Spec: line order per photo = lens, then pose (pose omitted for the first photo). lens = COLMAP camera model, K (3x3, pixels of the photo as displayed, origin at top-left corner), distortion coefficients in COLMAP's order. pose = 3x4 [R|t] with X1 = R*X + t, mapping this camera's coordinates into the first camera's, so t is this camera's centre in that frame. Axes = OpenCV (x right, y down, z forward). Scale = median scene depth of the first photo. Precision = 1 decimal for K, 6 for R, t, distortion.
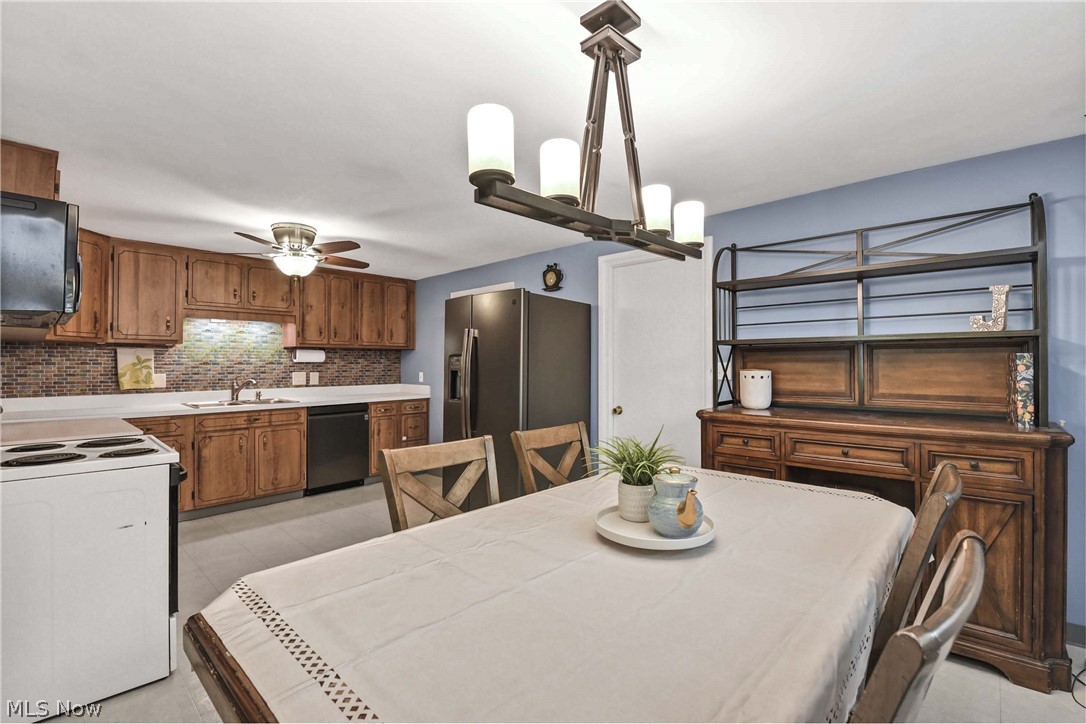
lens RADIAL K [[477.6, 0, 544.2], [0, 477.6, 357.4], [0, 0, 1]] dist [-0.017640, -0.000554]
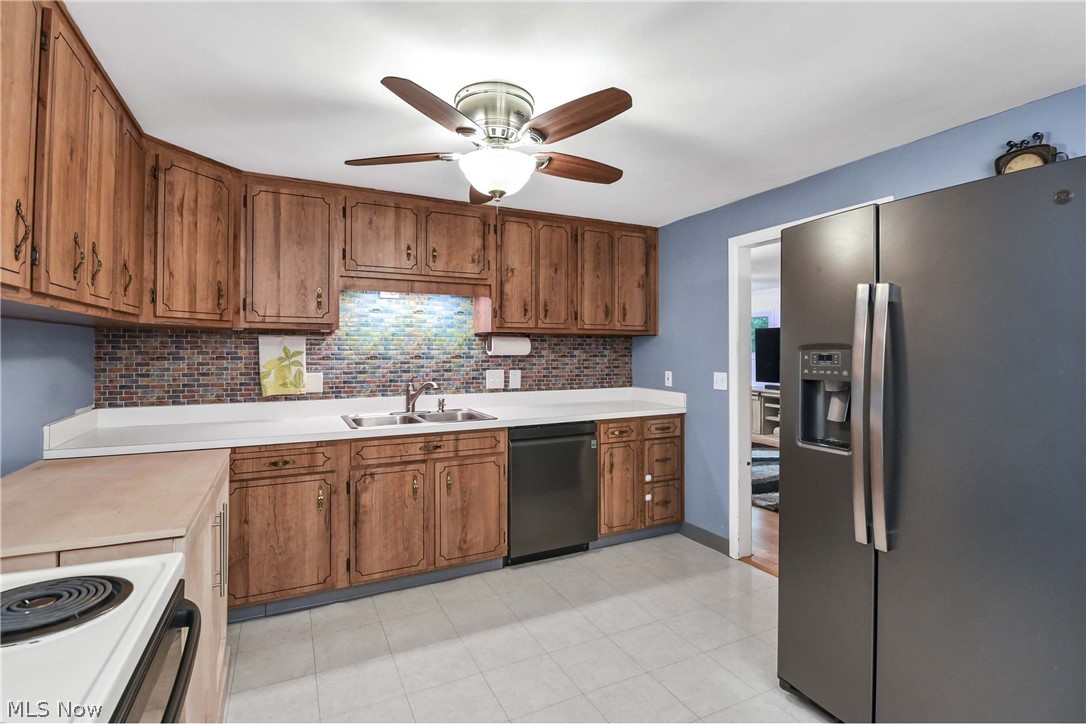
lens RADIAL K [[527.6, 0, 558.6], [0, 527.6, 346.2], [0, 0, 1]] dist [-0.000036, -0.000123]
pose [[0.943191, -0.000895, -0.332251, -0.211038], [0.002105, 0.999992, 0.003282, -0.005948], [0.332245, -0.003795, 0.943185, 0.375641]]
